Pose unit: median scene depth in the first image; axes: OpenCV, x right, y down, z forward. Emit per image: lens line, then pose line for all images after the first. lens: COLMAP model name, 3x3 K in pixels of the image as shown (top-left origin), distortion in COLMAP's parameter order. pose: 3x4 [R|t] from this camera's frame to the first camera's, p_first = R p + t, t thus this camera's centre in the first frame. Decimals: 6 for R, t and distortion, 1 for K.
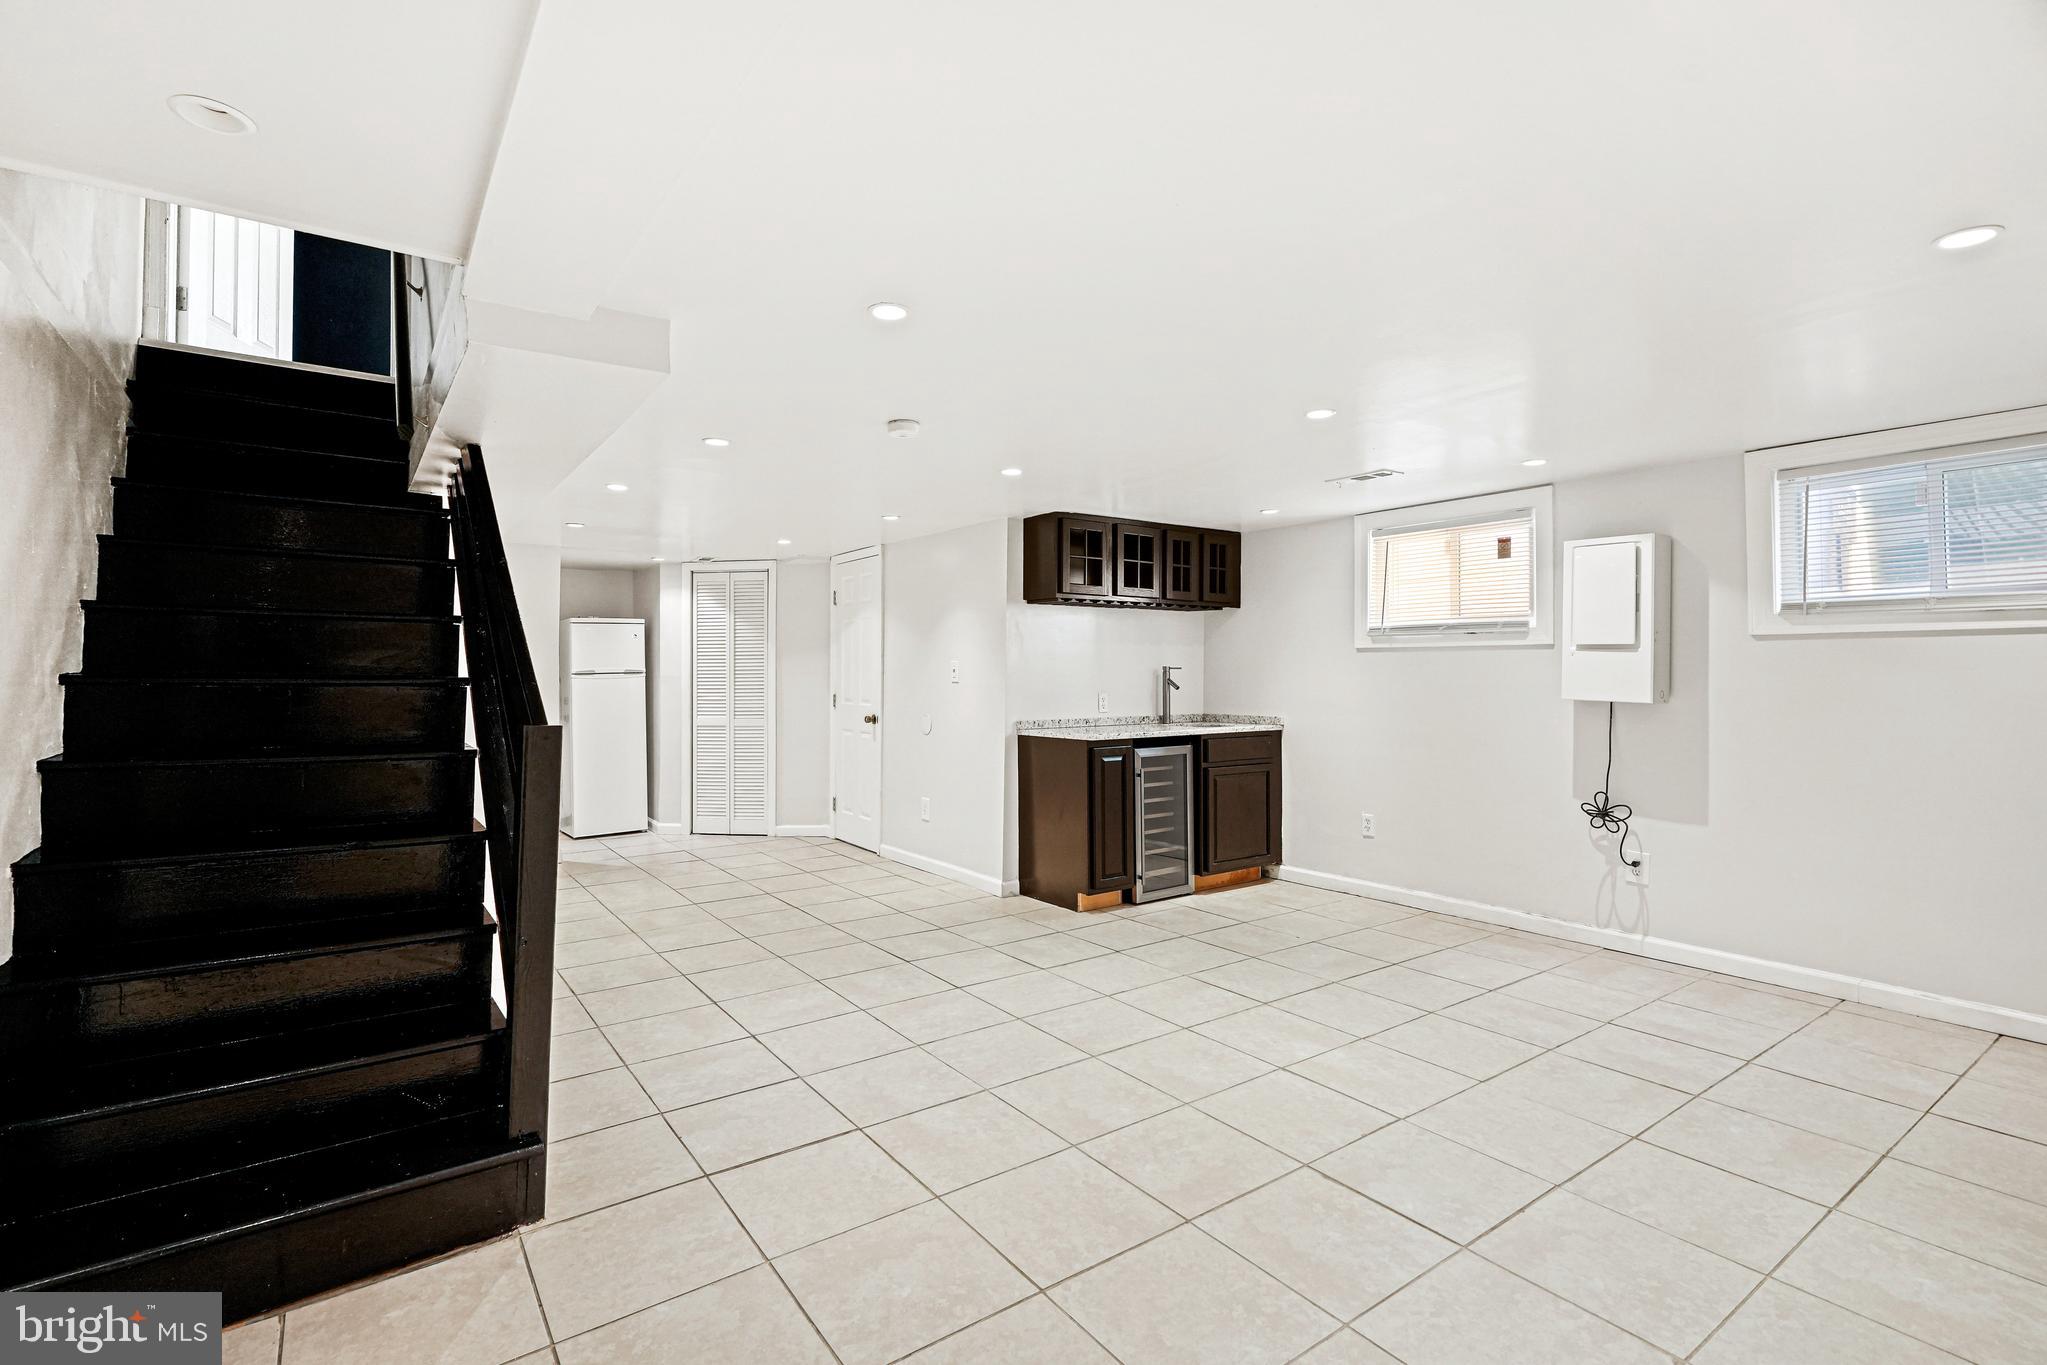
lens RADIAL K [[942.9, 0, 1029.7], [0, 942.9, 650.5], [0, 0, 1]] dist [-0.000808, 0.001547]
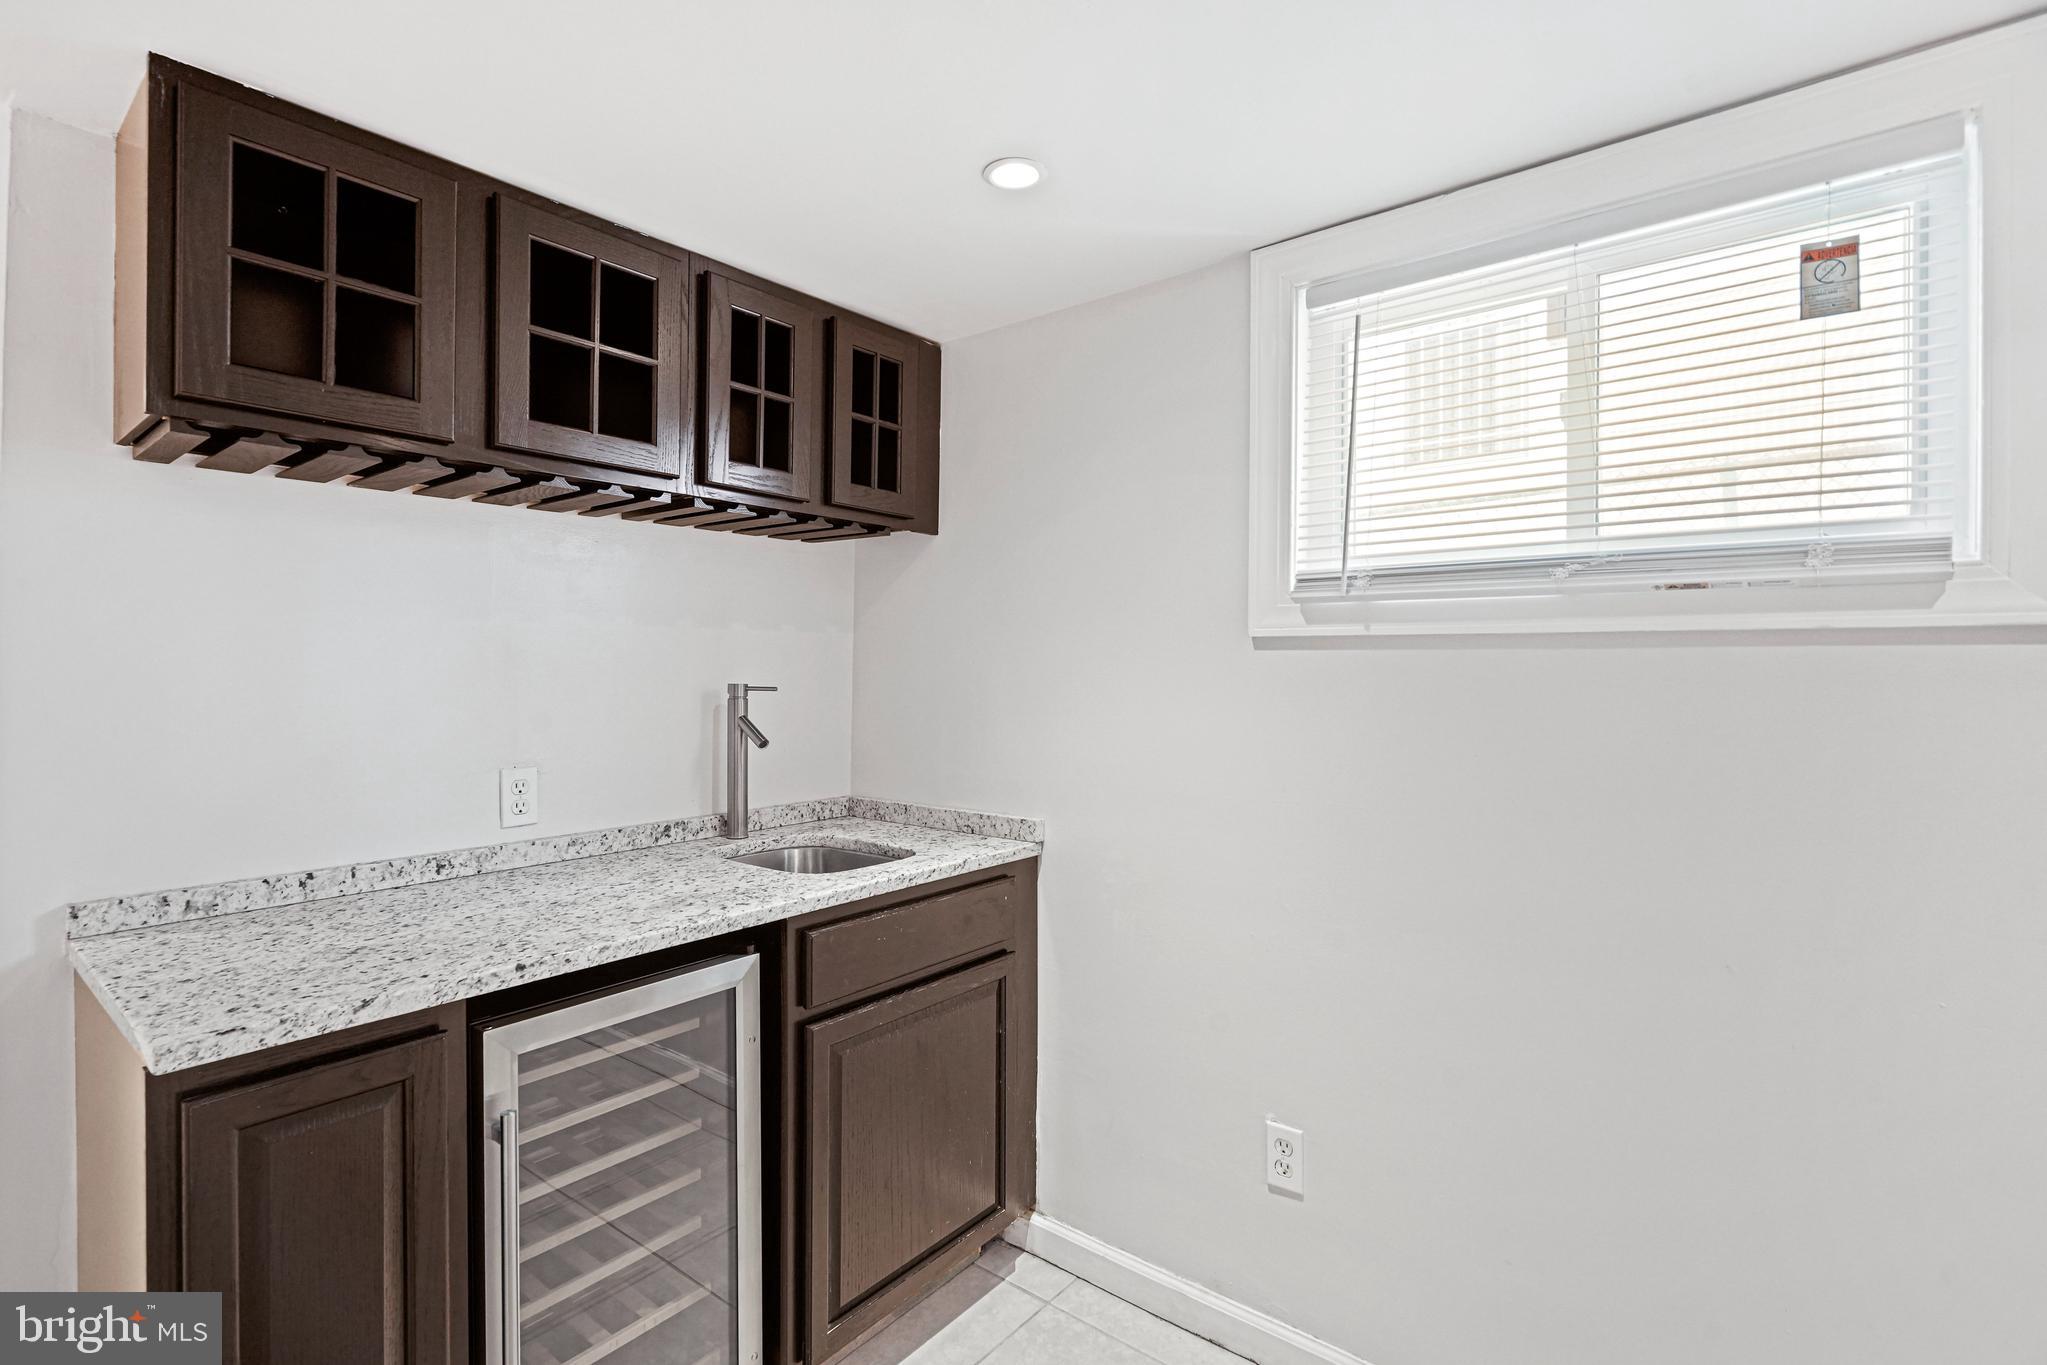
lens RADIAL K [[942.9, 0, 1017.3], [0, 942.9, 667.0], [0, 0, 1]] dist [-0.000808, 0.001547]
pose [[0.967364, 0.001565, 0.253387, 0.174647], [-0.008022, 0.999669, 0.024451, 0.000747], [-0.253265, -0.025686, 0.967056, 0.683264]]
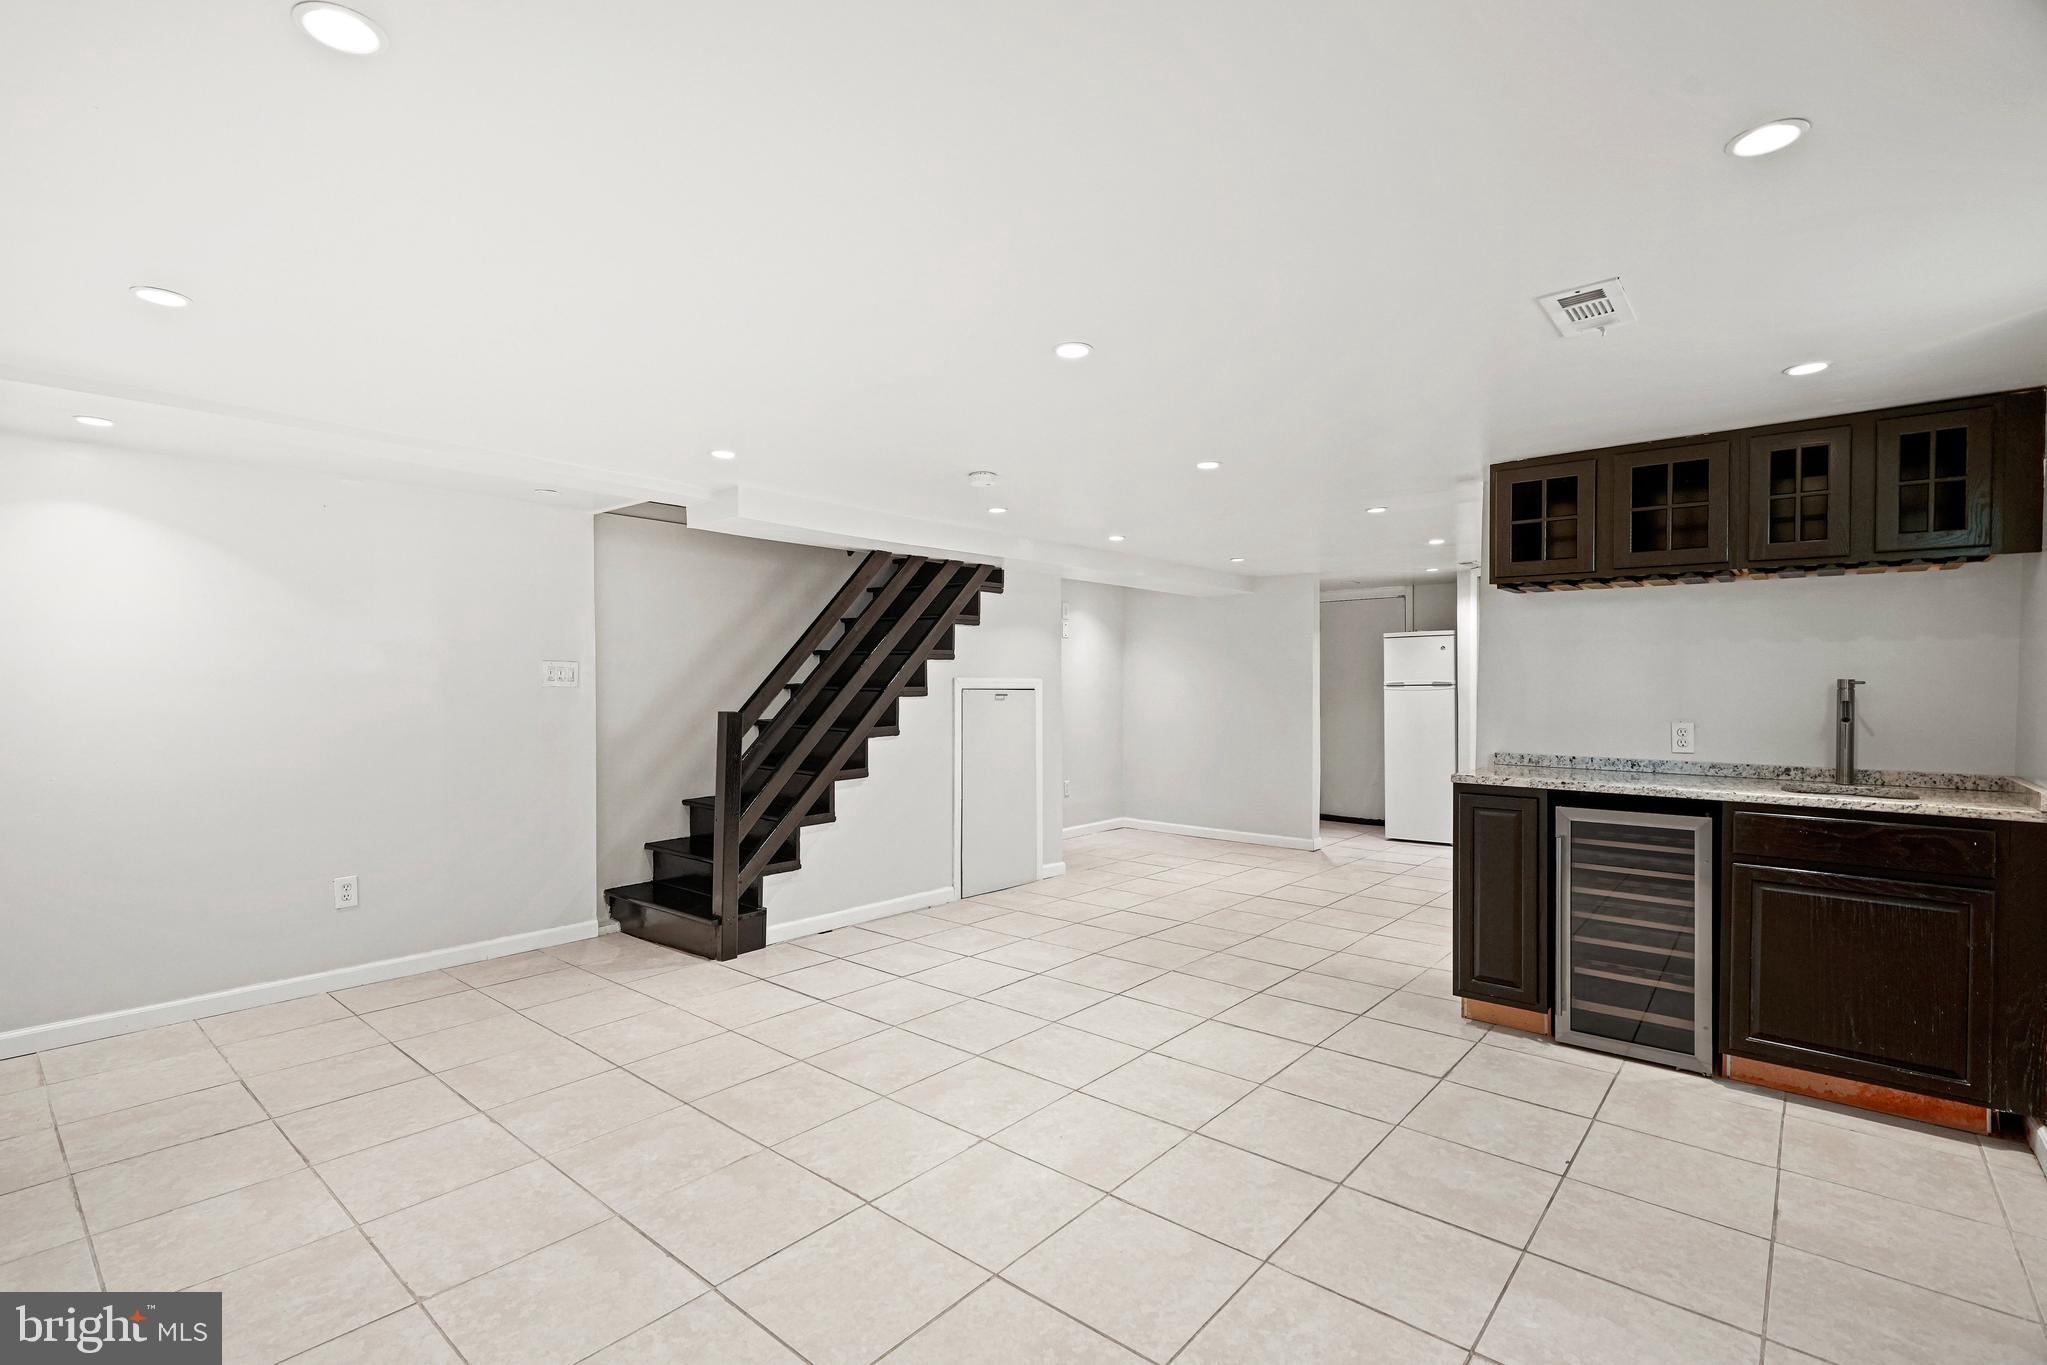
lens RADIAL K [[942.9, 0, 1013.9], [0, 942.9, 687.7], [0, 0, 1]] dist [-0.000808, 0.001547]
pose [[0.238695, 0.008556, -0.971057, 0.617118], [0.018974, 0.999729, 0.013473, 0.006539], [0.970909, -0.021641, 0.238468, 0.455128]]
